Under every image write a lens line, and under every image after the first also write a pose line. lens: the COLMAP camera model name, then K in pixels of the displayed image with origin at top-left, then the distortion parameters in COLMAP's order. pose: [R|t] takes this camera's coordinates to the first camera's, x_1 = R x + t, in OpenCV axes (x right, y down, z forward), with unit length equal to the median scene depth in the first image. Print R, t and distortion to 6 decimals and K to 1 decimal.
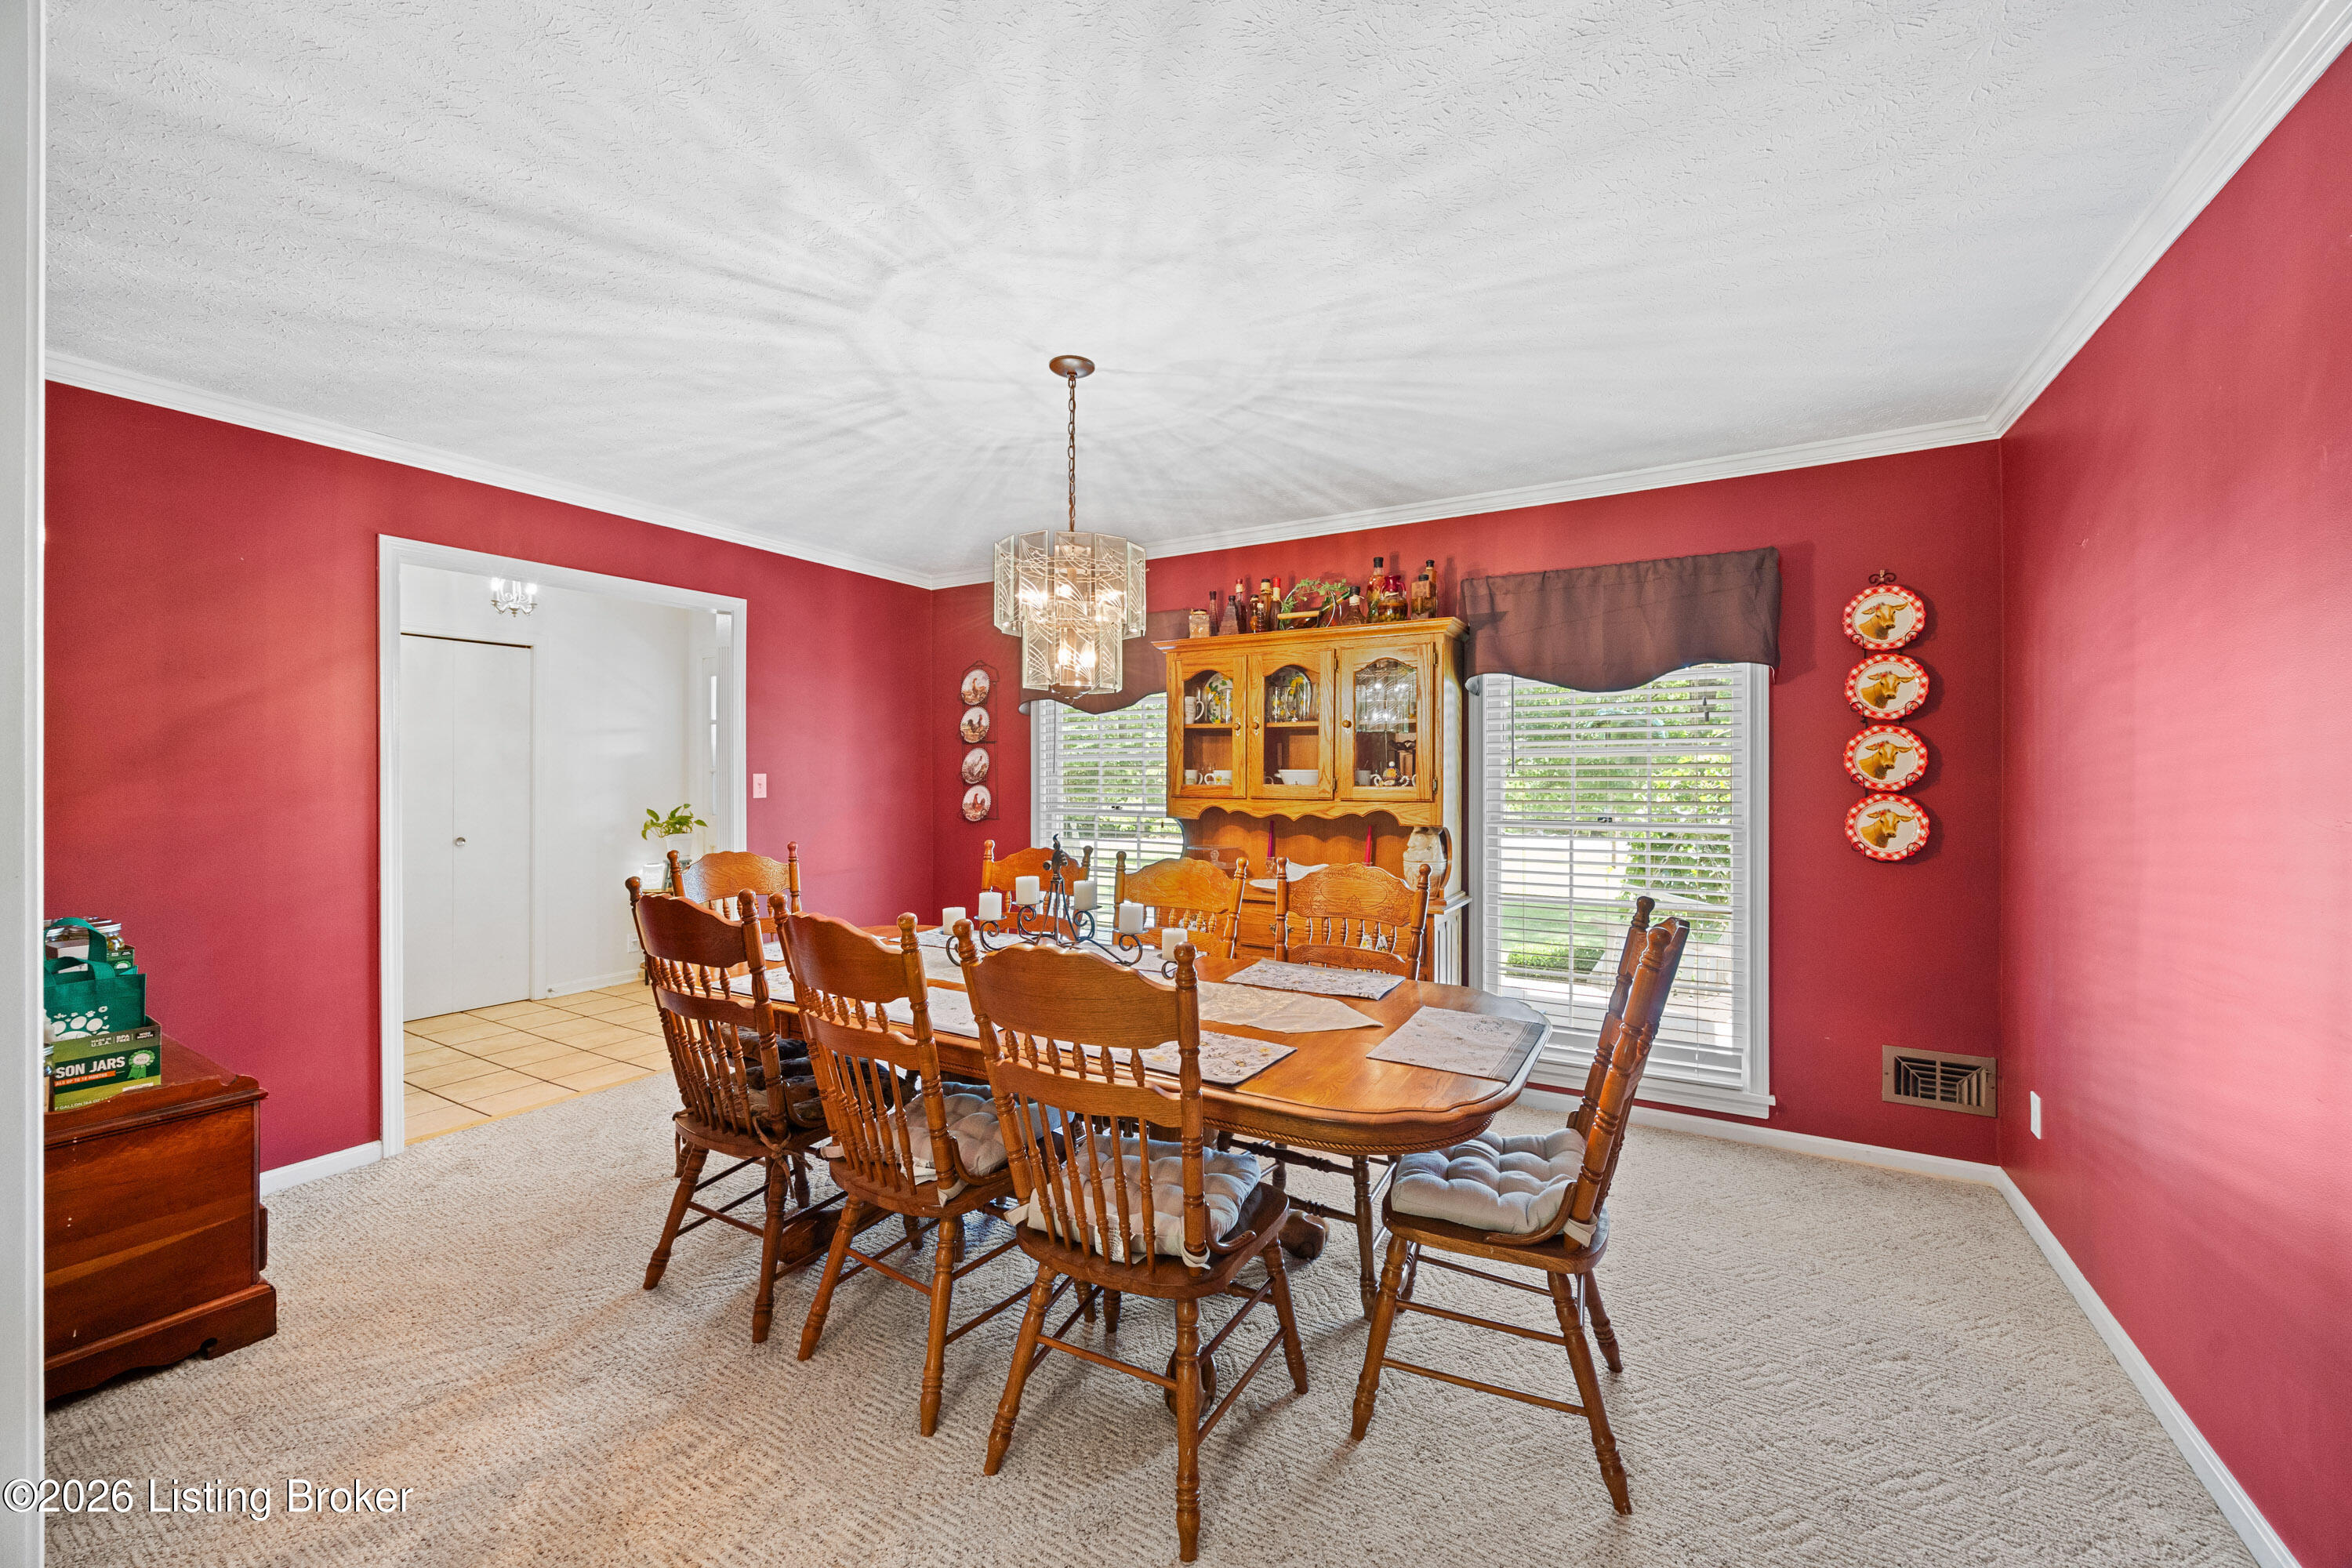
lens RADIAL K [[910.7, 0, 1172.0], [0, 910.7, 770.9], [0, 0, 1]] dist [-0.000278, -0.000008]
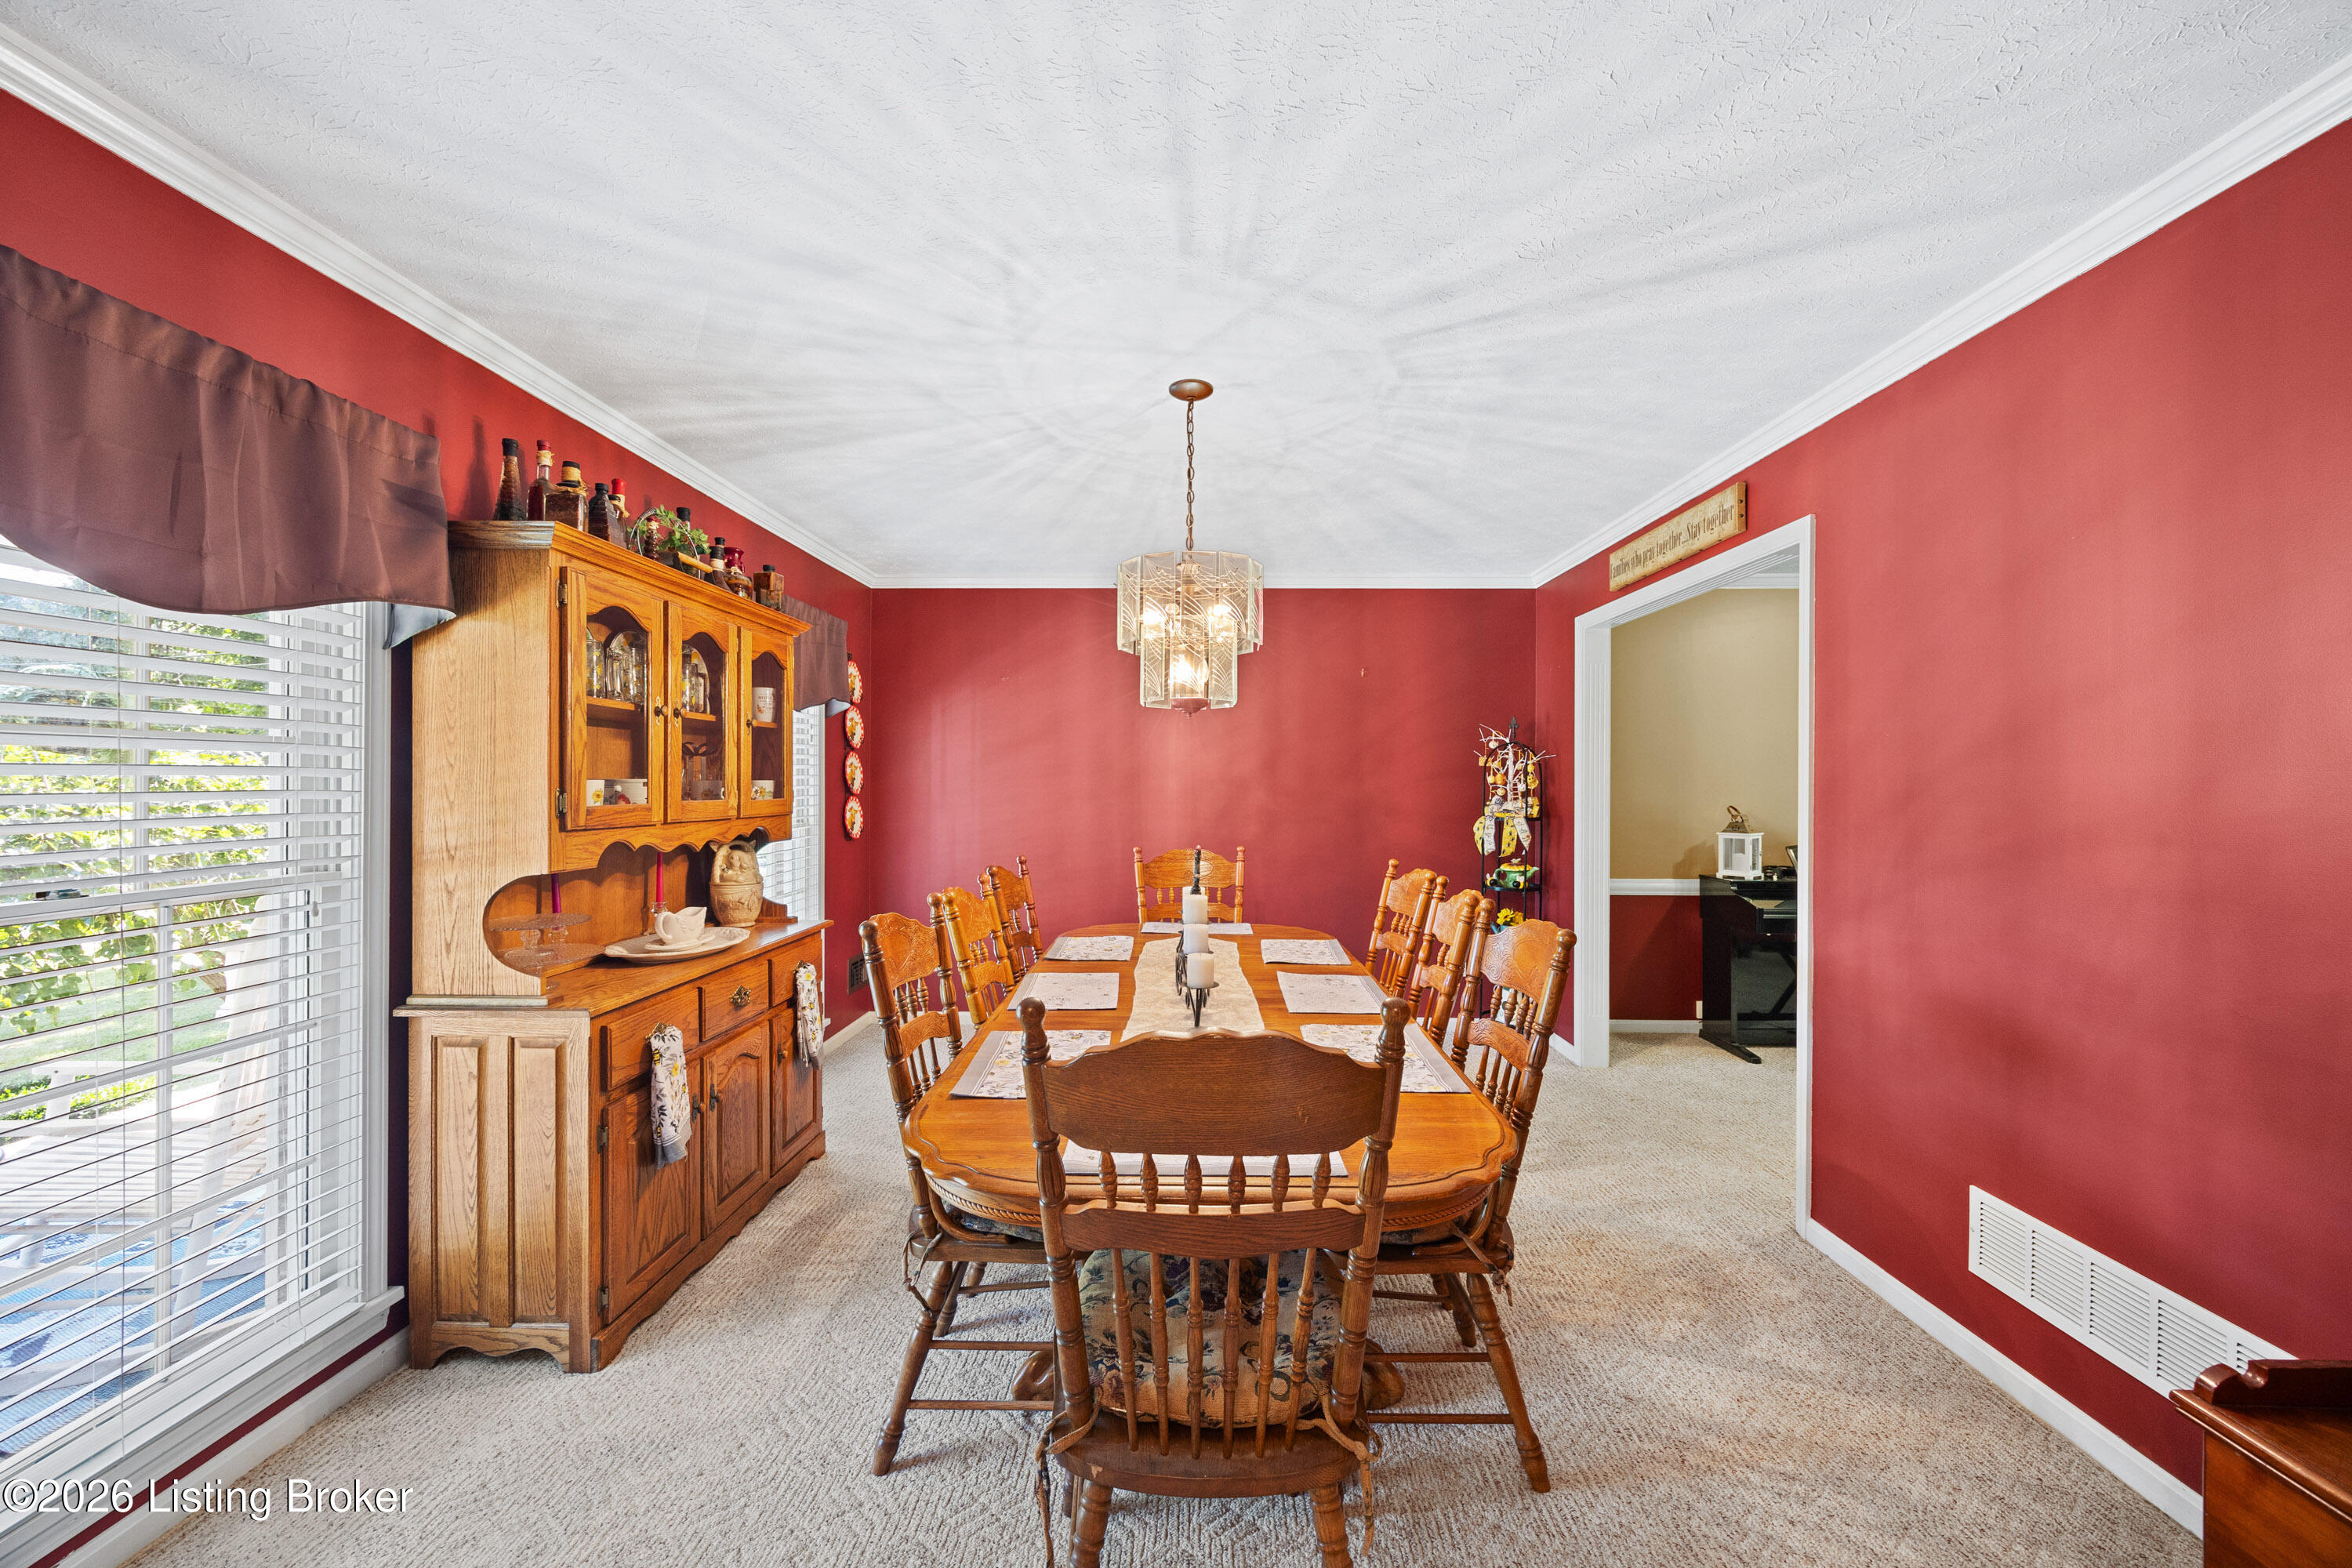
lens RADIAL K [[879.0, 0, 1193.6], [0, 879.0, 779.2], [0, 0, 1]] dist [-0.001599, -0.000087]
pose [[-0.497180, -0.002026, 0.867645, -0.851447], [-0.001632, 0.999998, 0.001399, -0.003520], [-0.867646, -0.000721, -0.497182, 1.301710]]
